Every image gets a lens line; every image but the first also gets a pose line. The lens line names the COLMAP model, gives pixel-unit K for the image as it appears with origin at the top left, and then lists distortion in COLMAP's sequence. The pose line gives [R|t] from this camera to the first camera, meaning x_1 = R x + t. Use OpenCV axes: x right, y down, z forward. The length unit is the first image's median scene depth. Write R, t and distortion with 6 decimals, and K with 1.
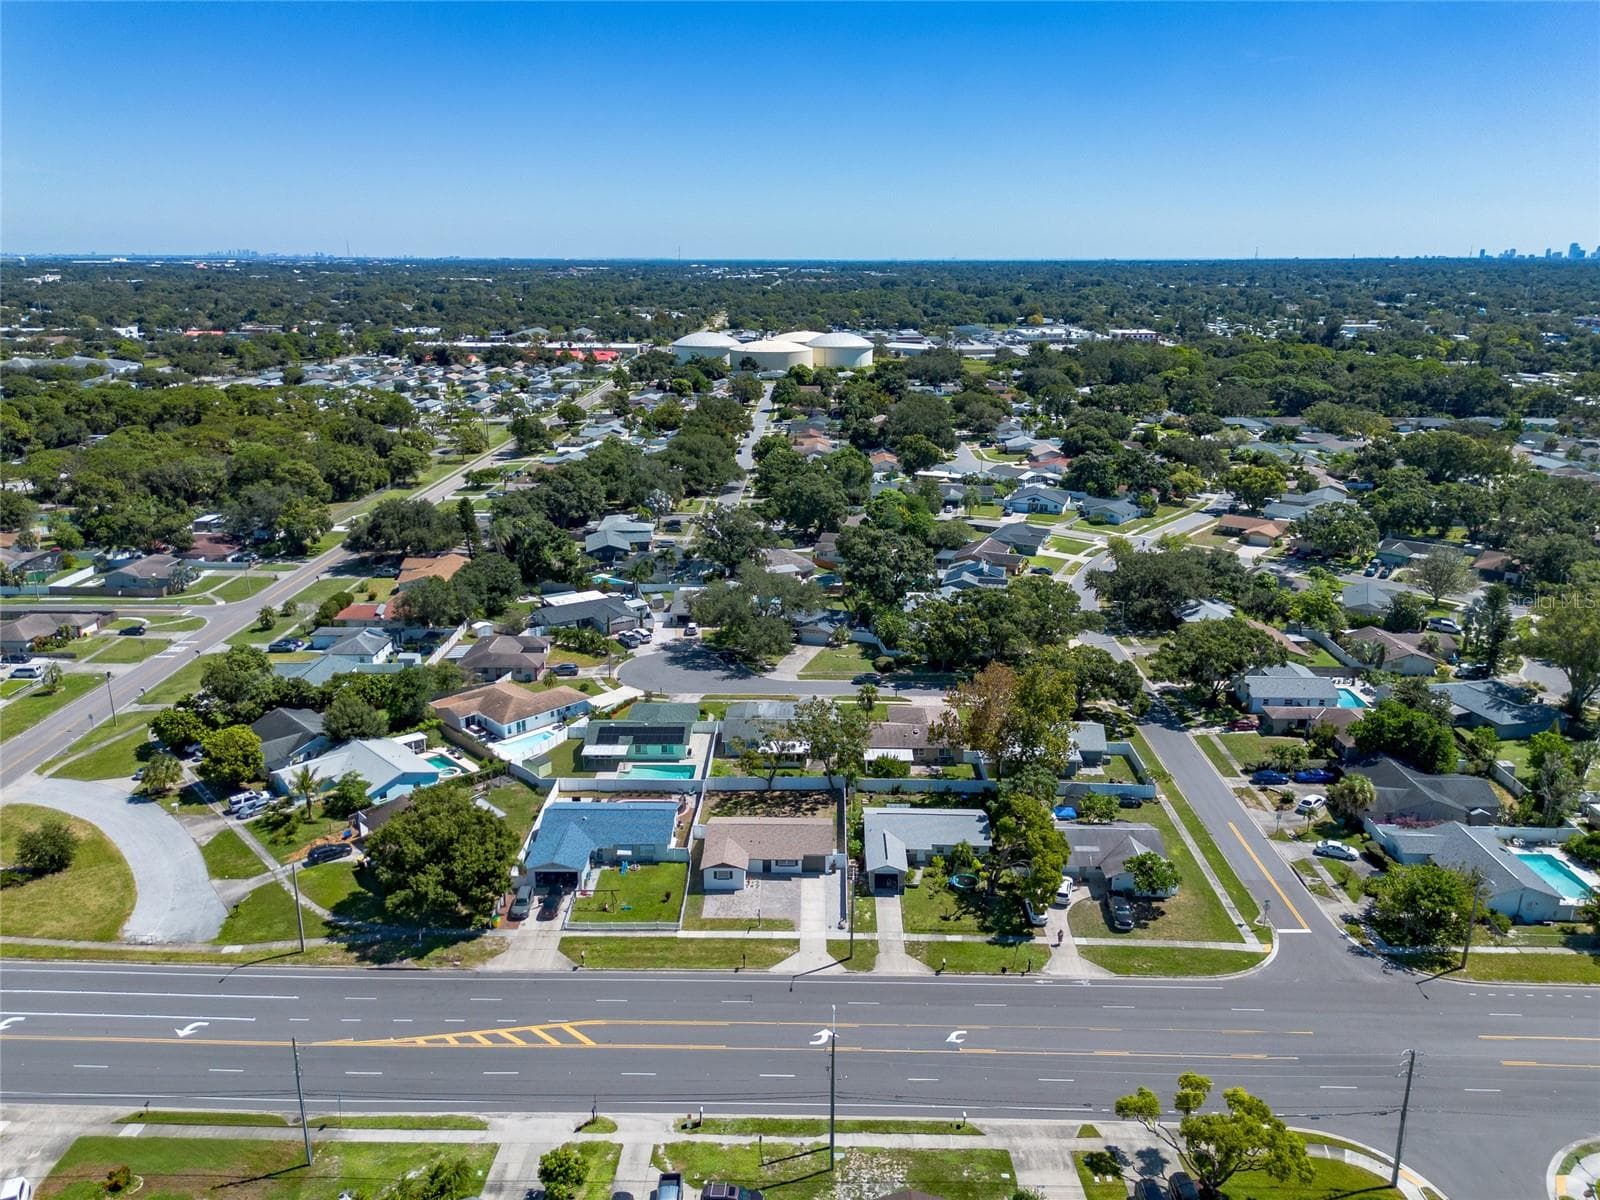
lens RADIAL K [[1132.8, 0, 800.1], [0, 1132.8, 595.9], [0, 0, 1]] dist [0.079341, -0.075565]
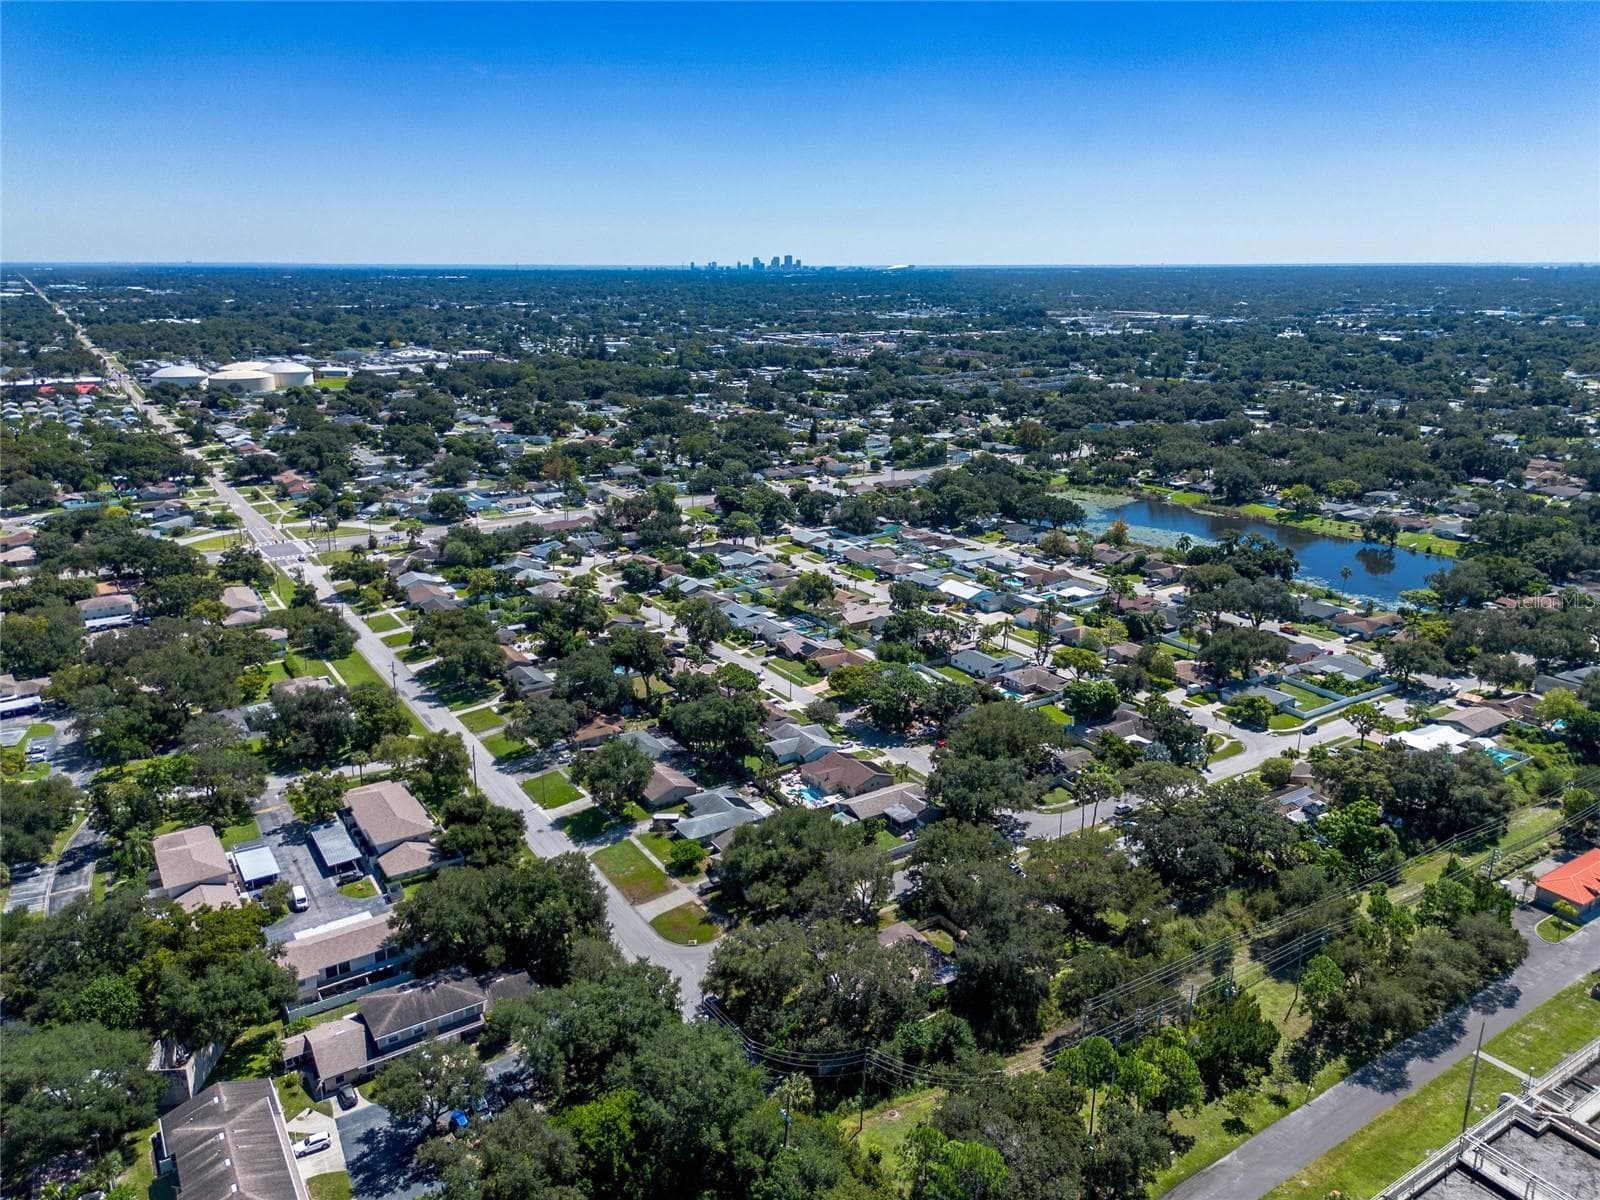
lens RADIAL K [[1132.8, 0, 800.1], [0, 1132.8, 595.9], [0, 0, 1]] dist [0.079341, -0.075565]
pose [[0.823127, -0.162101, 0.544228, -1.098606], [0.164180, 0.985395, 0.045187, 0.397865], [-0.543605, 0.052157, 0.837719, -2.217543]]
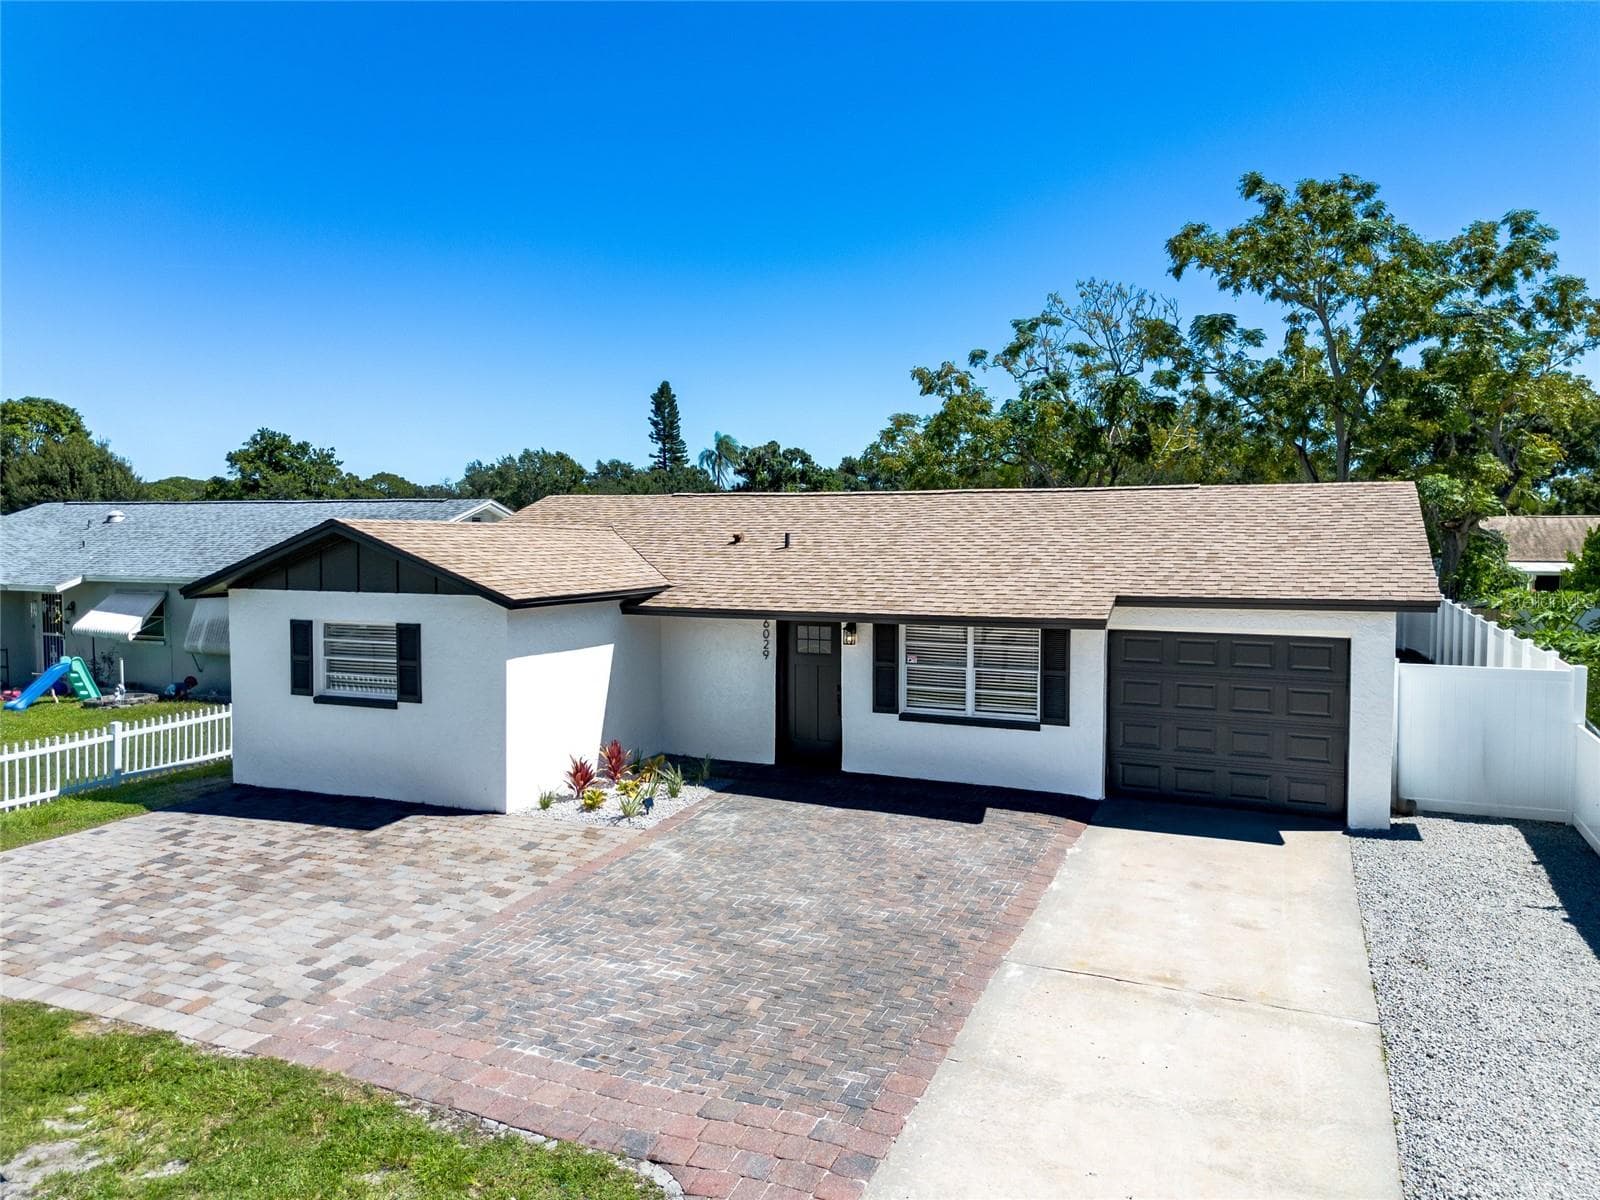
lens RADIAL K [[1132.8, 0, 800.1], [0, 1132.8, 595.9], [0, 0, 1]] dist [0.079341, -0.075565]
pose [[0.923877, 0.019920, -0.382172, 0.011657], [-0.109265, 0.970805, -0.213539, 0.183567], [0.366761, 0.239041, 0.899081, 0.648562]]
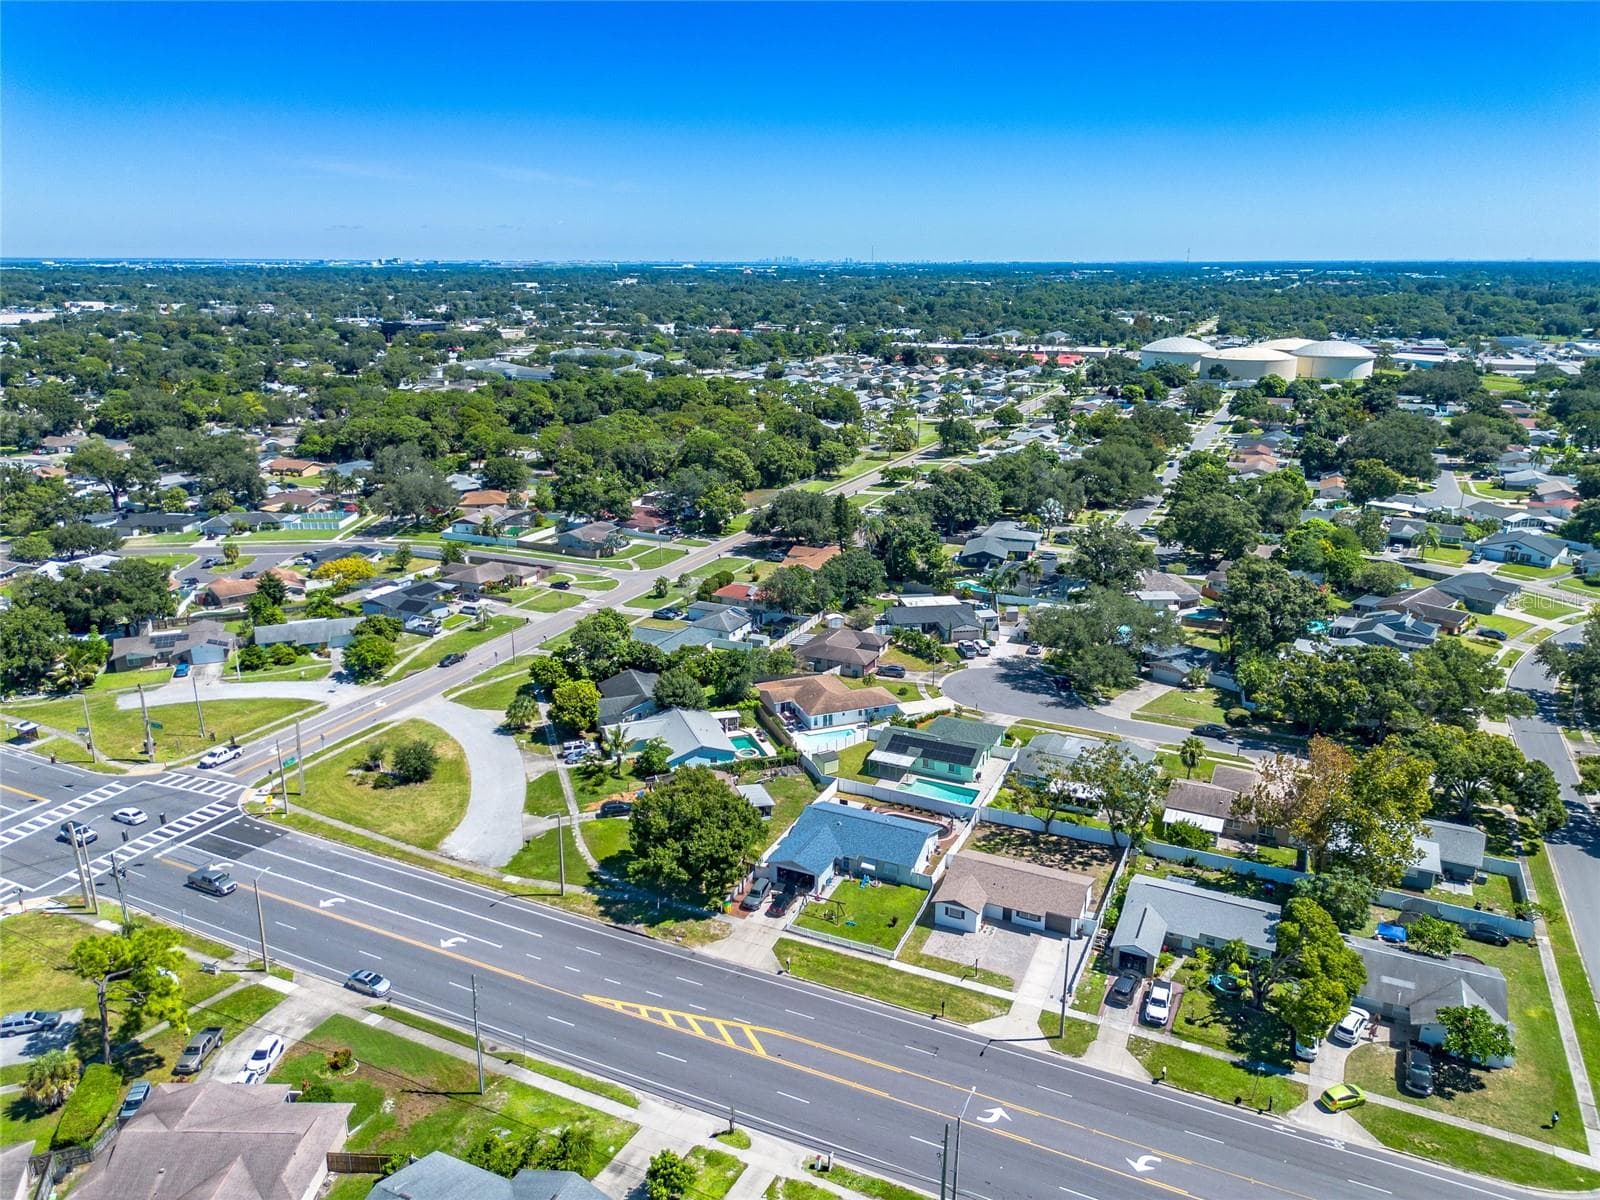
lens RADIAL K [[1122.8, 0, 812.2], [0, 1122.8, 599.5], [0, 0, 1]] dist [0.088431, -0.100394]
pose [[0.915935, 0.115836, -0.384245, 0.109804], [-0.114895, 0.993051, 0.025490, -0.016298], [0.384528, 0.020801, 0.922879, 0.059750]]
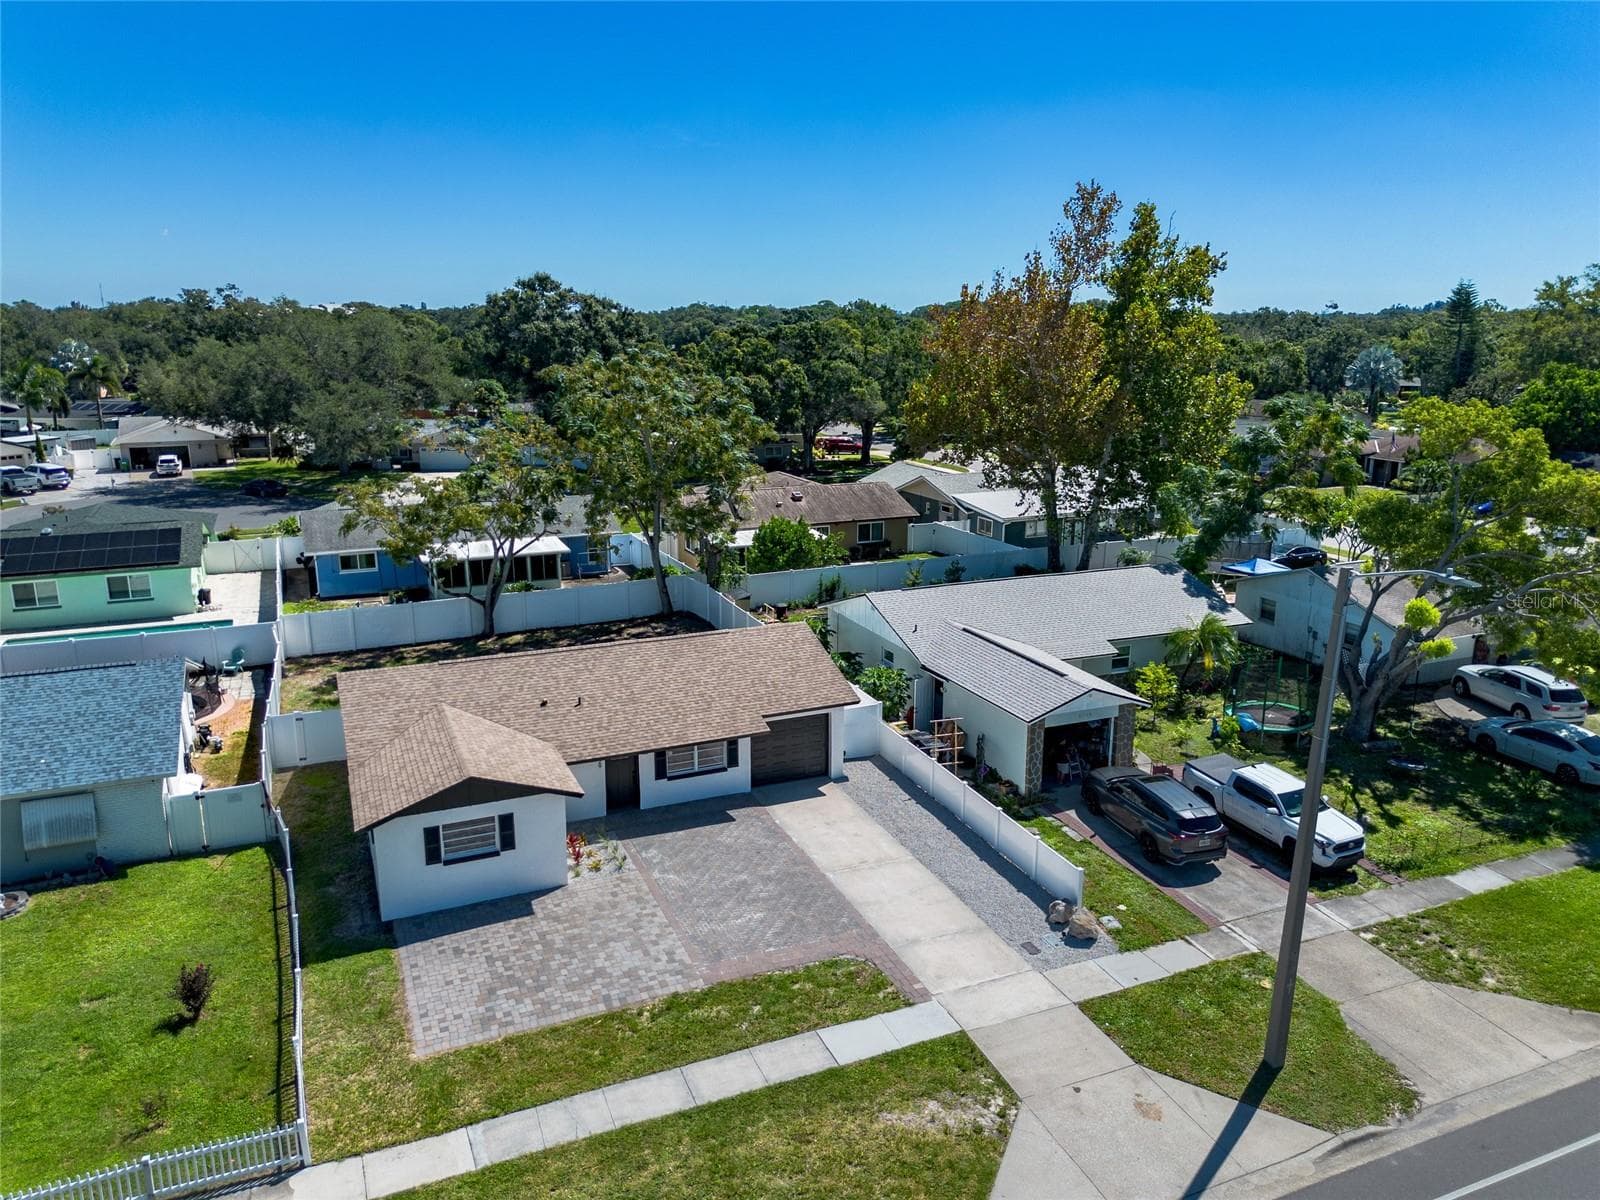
lens RADIAL K [[1132.8, 0, 800.1], [0, 1132.8, 595.9], [0, 0, 1]] dist [0.079341, -0.075565]
pose [[0.909613, -0.096961, 0.403982, -0.066833], [0.116172, 0.992957, -0.023252, 0.150167], [-0.398883, 0.068082, 0.914471, 0.547180]]
